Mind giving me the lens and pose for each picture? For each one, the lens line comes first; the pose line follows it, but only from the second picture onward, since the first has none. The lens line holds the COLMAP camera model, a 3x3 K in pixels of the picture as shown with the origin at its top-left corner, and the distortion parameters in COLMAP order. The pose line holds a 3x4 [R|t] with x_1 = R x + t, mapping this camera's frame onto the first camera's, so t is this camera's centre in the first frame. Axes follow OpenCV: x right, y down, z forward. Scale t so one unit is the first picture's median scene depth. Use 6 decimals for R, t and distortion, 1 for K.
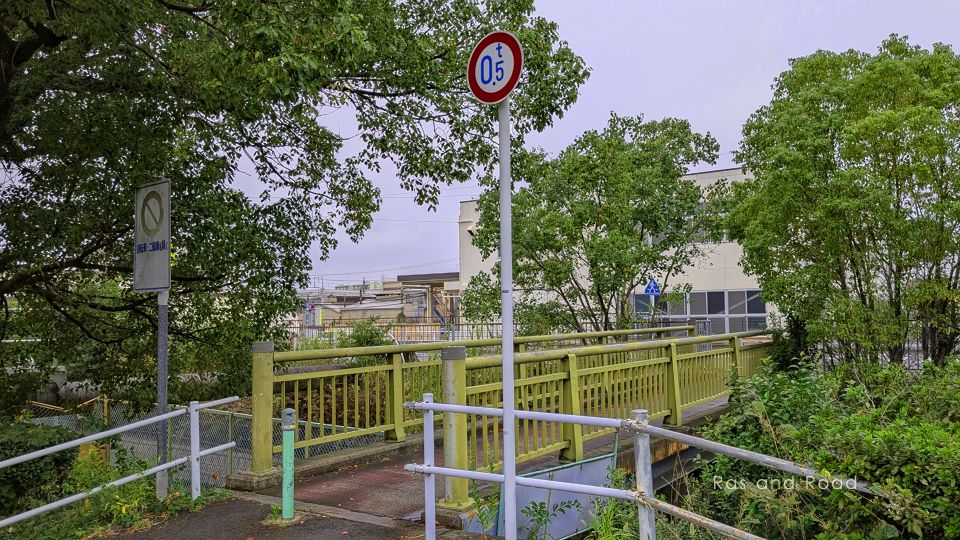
lens RADIAL K [[740.7, 0, 481.8], [0, 740.7, 271.1], [0, 0, 1]] dist [0.061832, -0.000716]
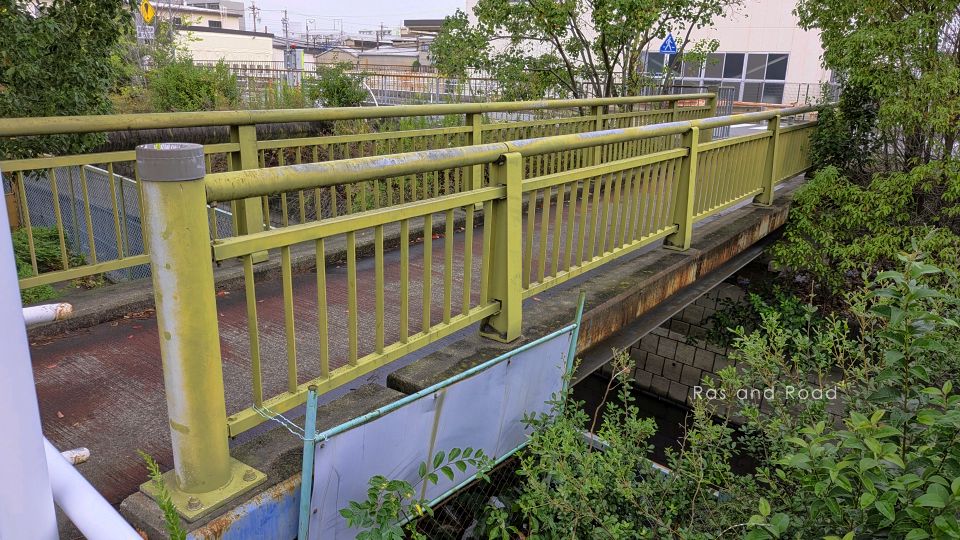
lens RADIAL K [[696.1, 0, 483.3], [0, 696.1, 267.3], [0, 0, 1]] dist [0.014610, -0.004422]
pose [[0.998621, 0.052336, -0.004233, 0.039657], [-0.047943, 0.941733, 0.332926, 0.009005], [0.021410, -0.332264, 0.942943, 0.187832]]
